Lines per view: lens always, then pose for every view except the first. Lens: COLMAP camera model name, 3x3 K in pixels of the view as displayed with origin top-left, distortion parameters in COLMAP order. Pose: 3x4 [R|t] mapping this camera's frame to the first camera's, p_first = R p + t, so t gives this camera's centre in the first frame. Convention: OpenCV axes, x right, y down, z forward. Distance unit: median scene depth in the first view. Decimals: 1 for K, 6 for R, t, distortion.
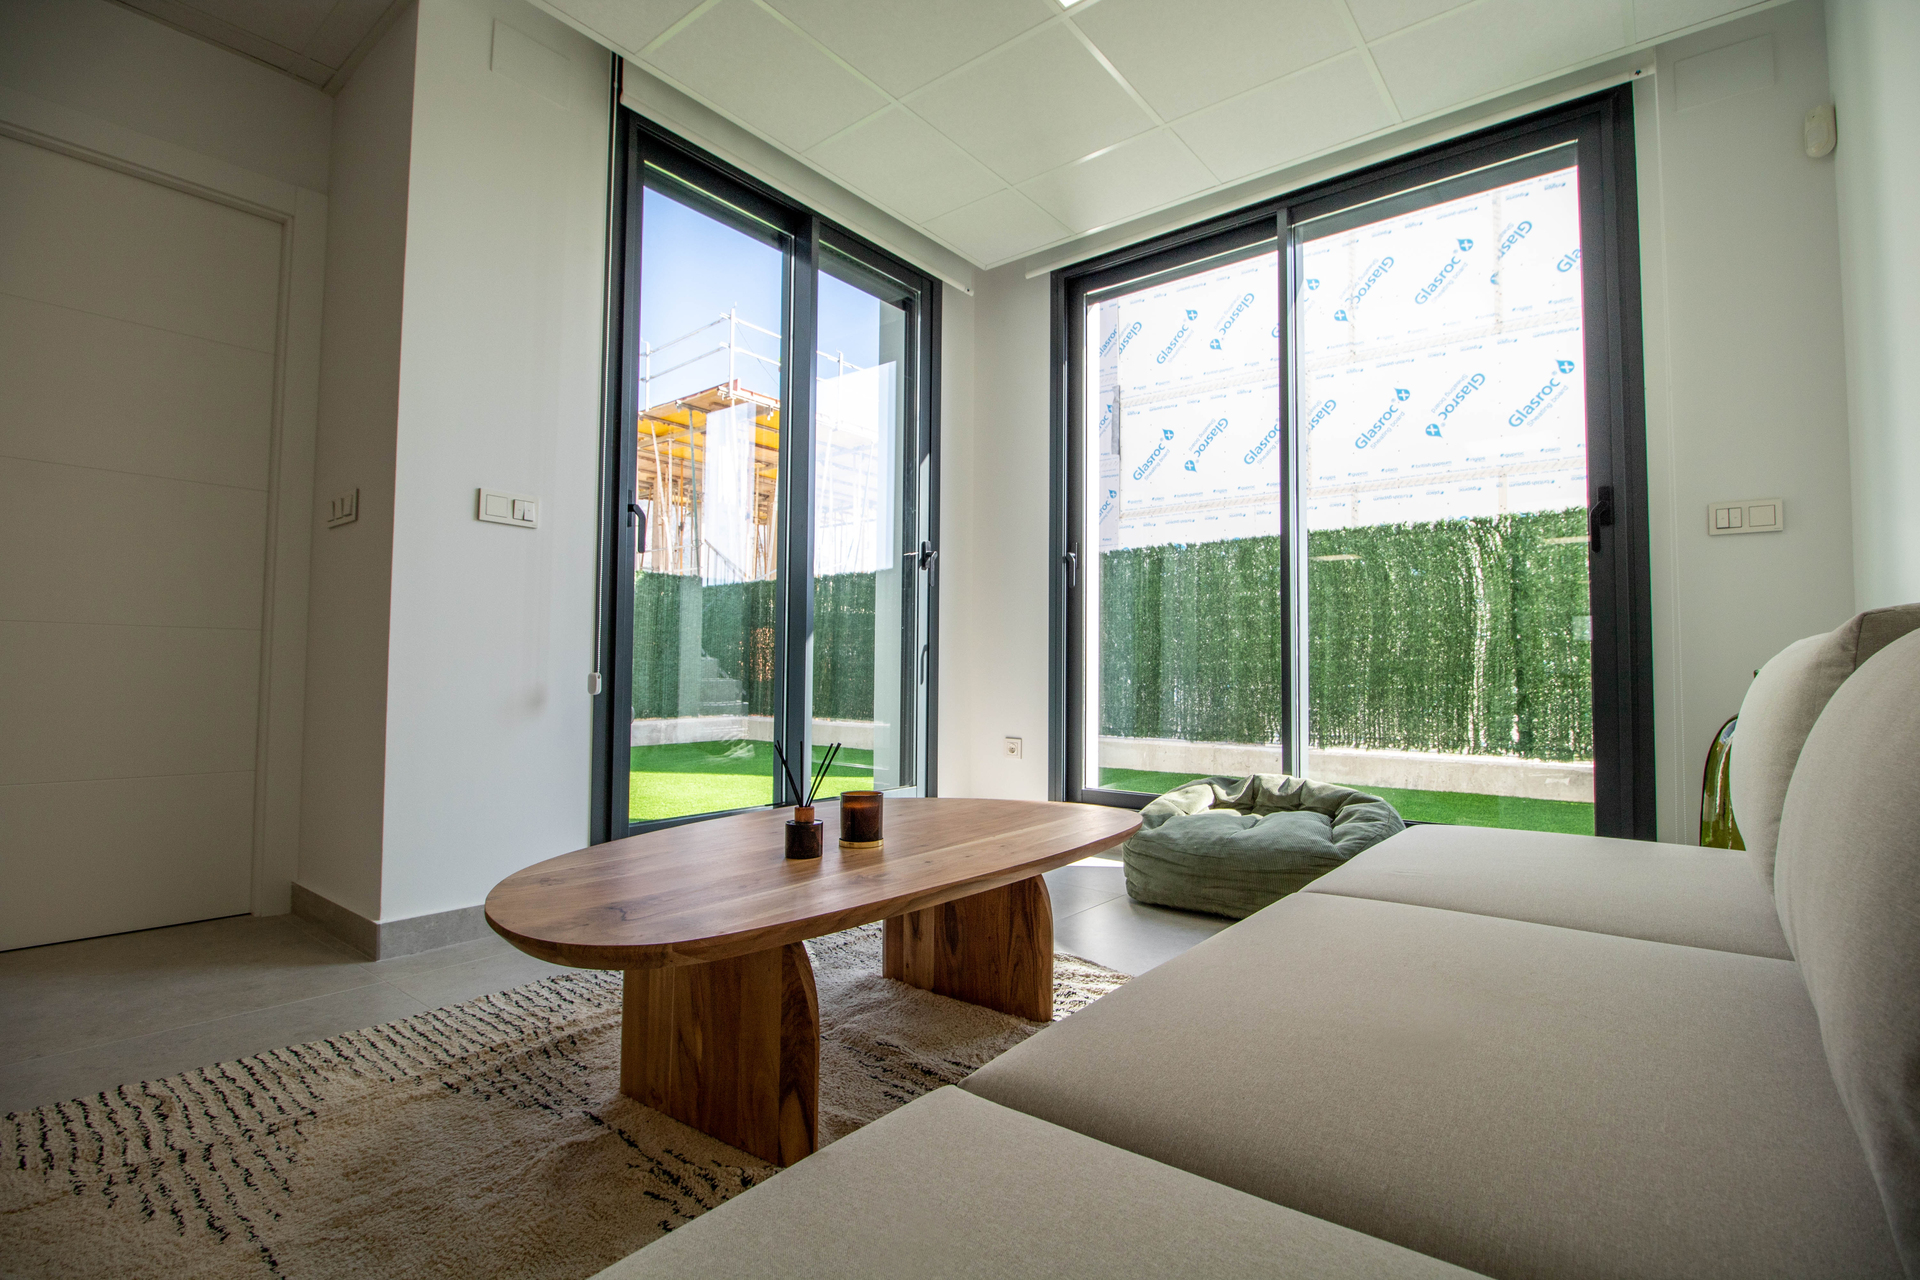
lens RADIAL K [[886.2, 0, 974.5], [0, 886.2, 631.7], [0, 0, 1]] dist [-0.003447, -0.010324]
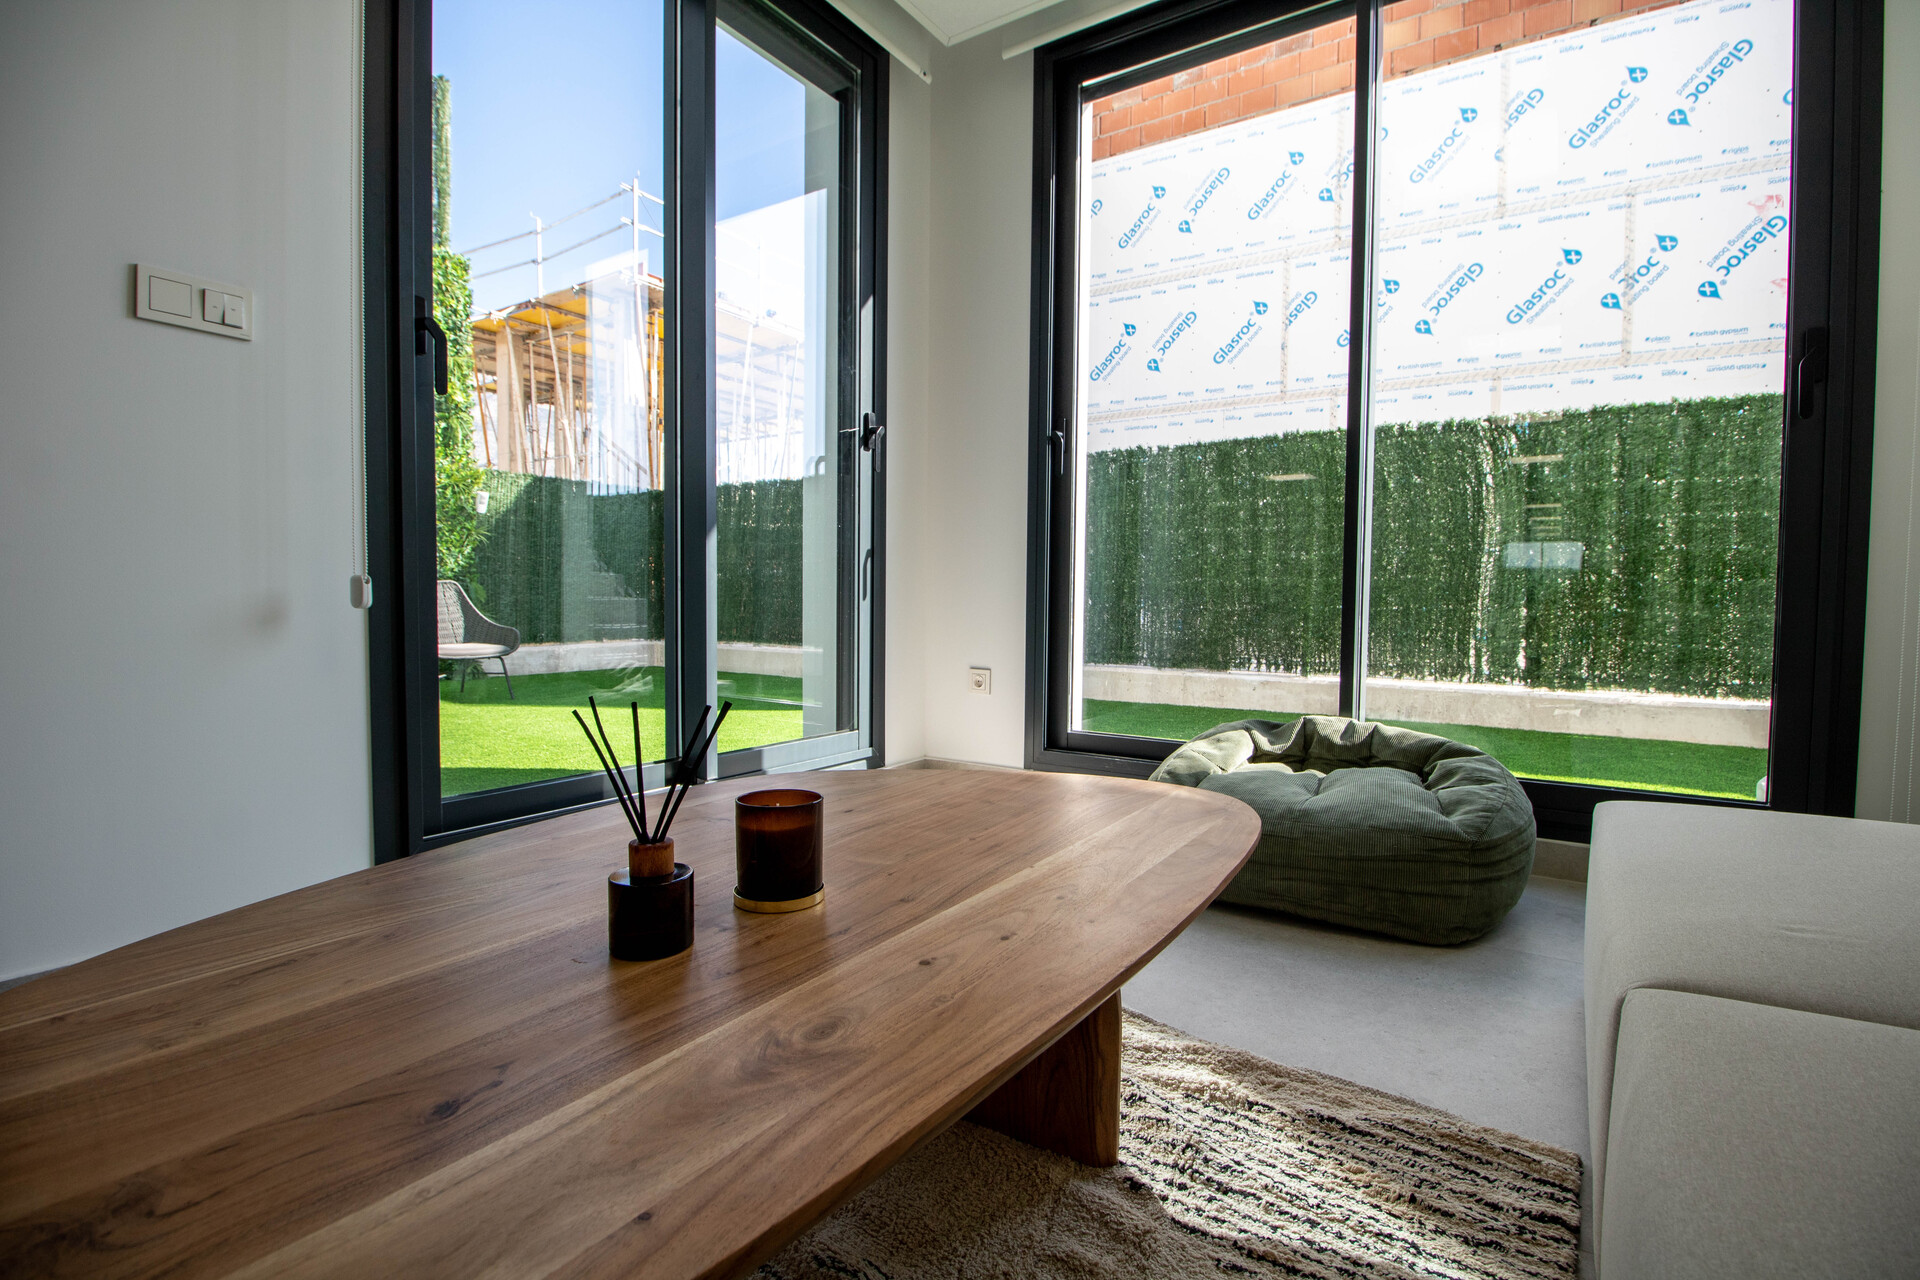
lens RADIAL K [[886.2, 0, 976.4], [0, 886.2, 637.8], [0, 0, 1]] dist [-0.003447, -0.010324]
pose [[0.996668, -0.000083, 0.081570, -0.017538], [-0.007437, 0.995742, 0.091889, 0.013983], [-0.081230, -0.092189, 0.992423, 0.153074]]
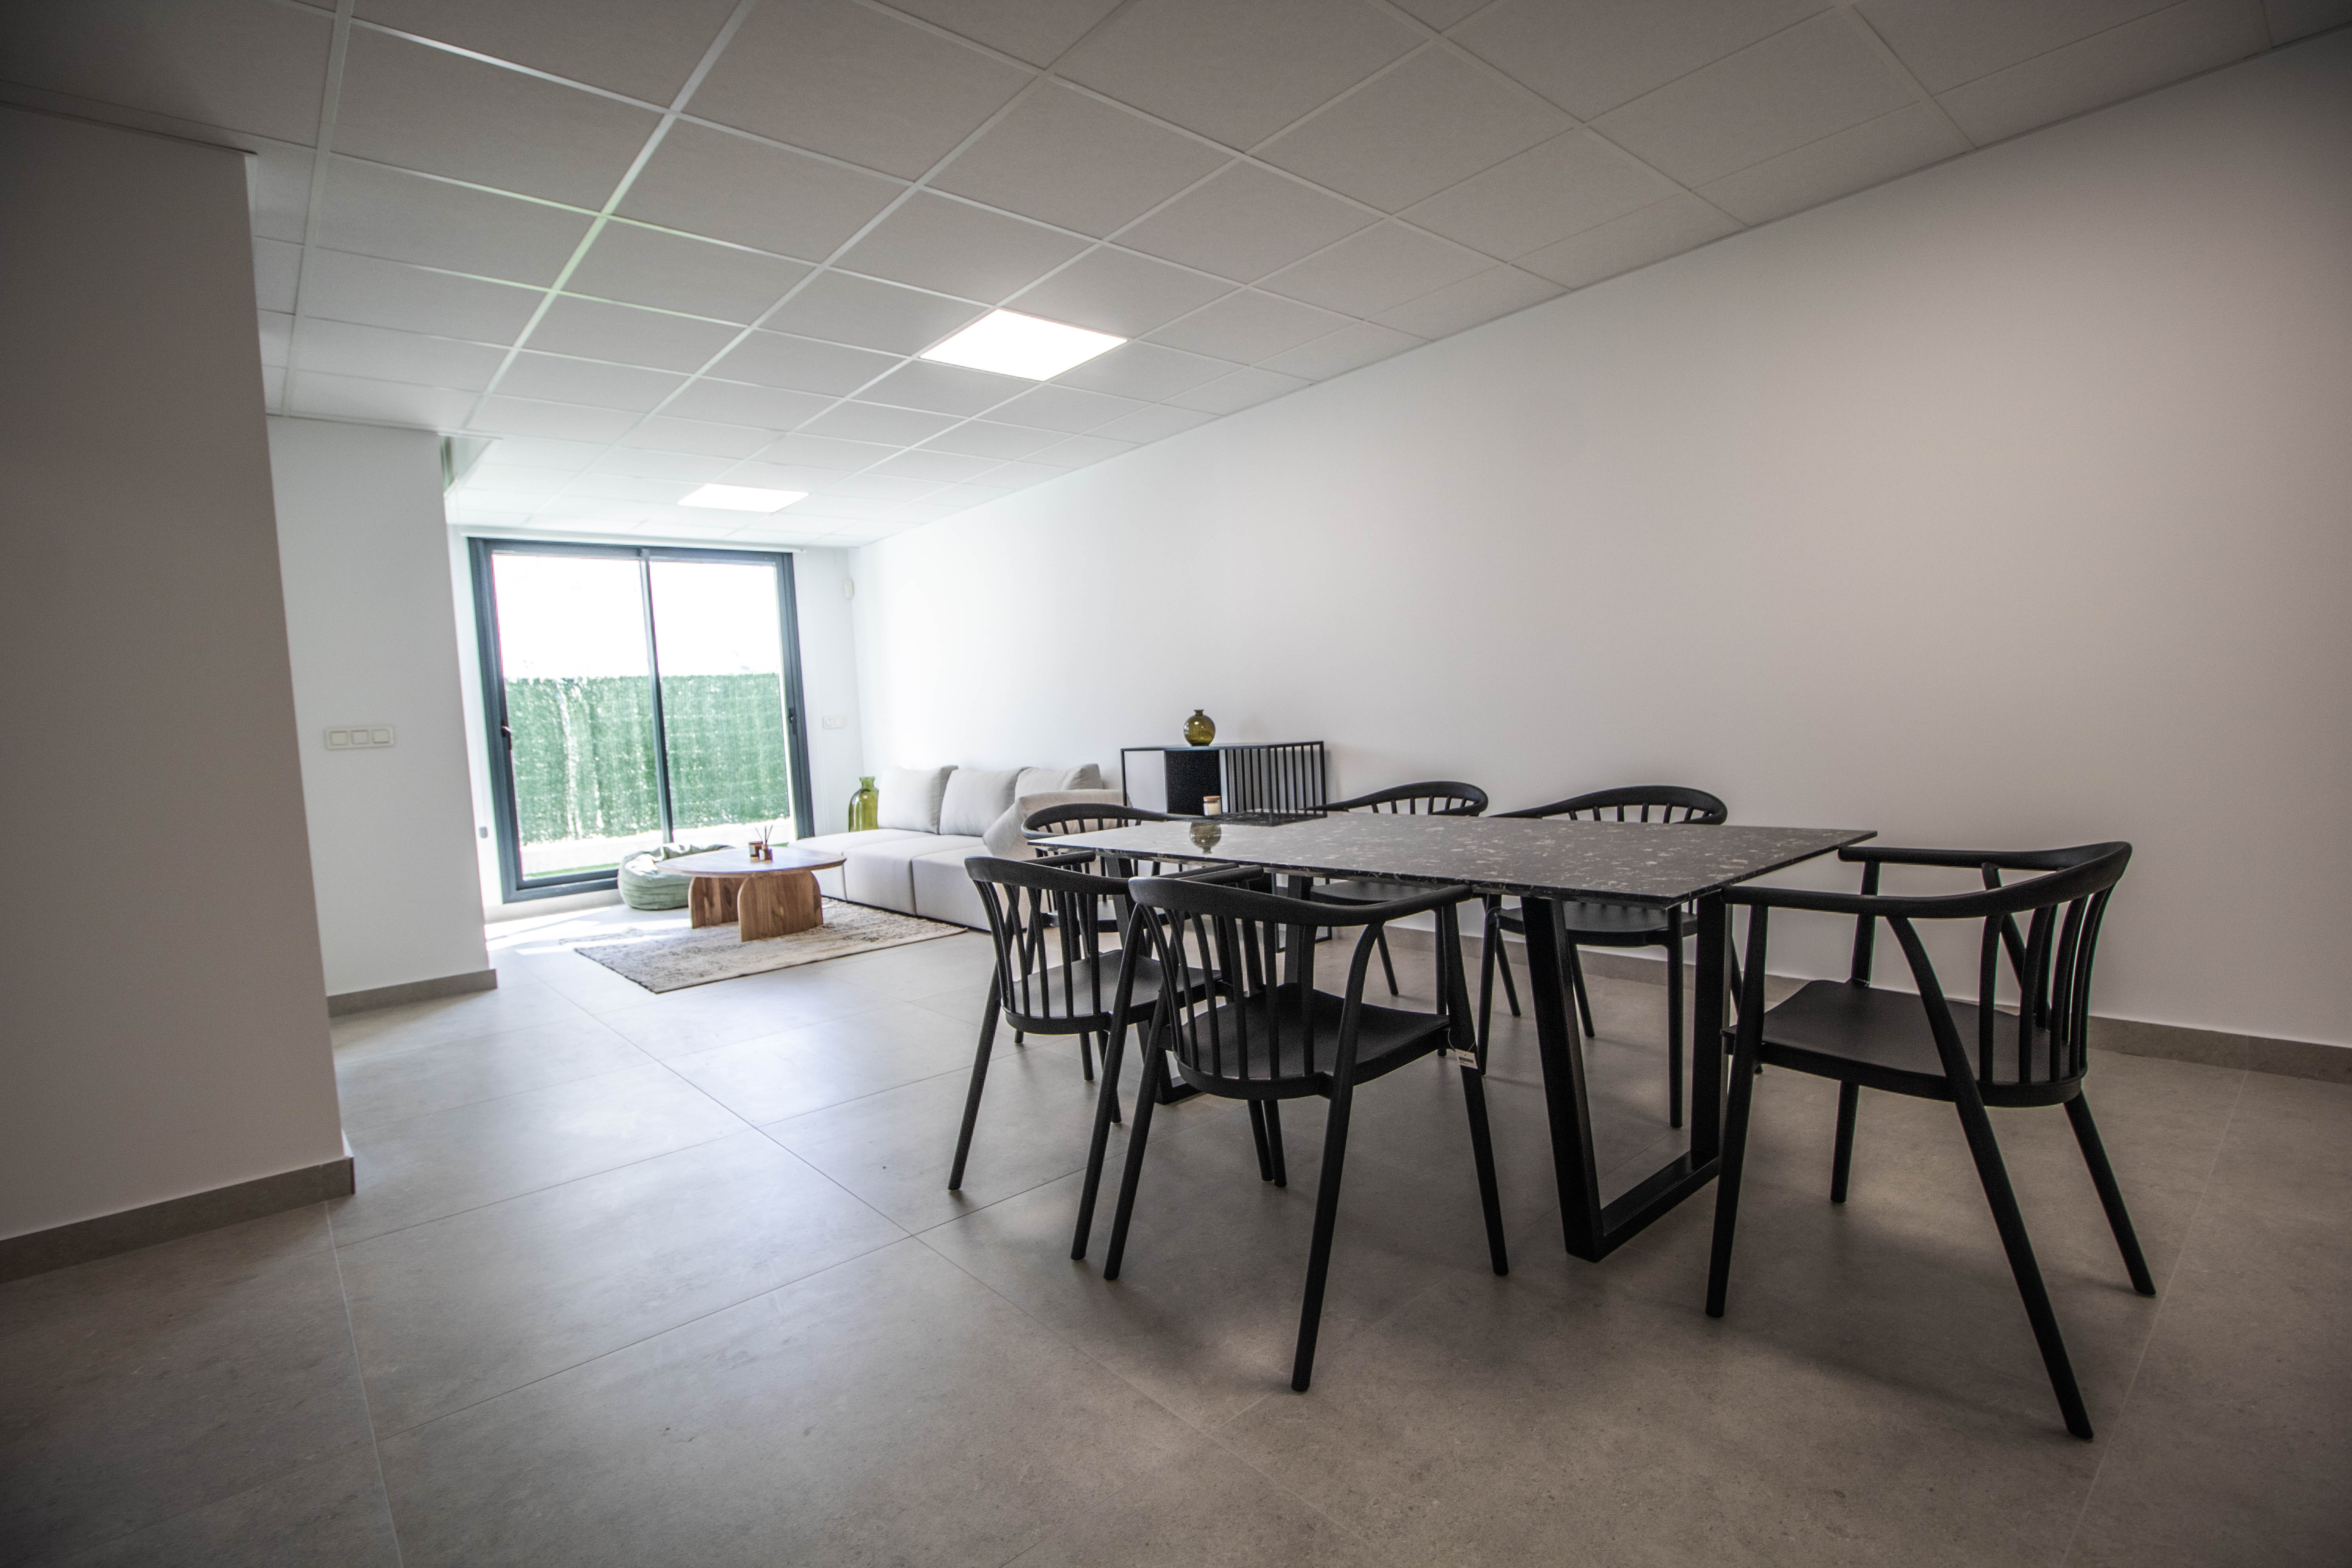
lens RADIAL K [[1085.6, 0, 1197.6], [0, 1085.6, 774.5], [0, 0, 1]] dist [-0.003447, -0.010324]
pose [[0.171277, -0.069882, 0.982741, -1.043418], [0.011262, 0.997555, 0.068972, -0.084608], [-0.985158, -0.000746, 0.171646, -0.330067]]
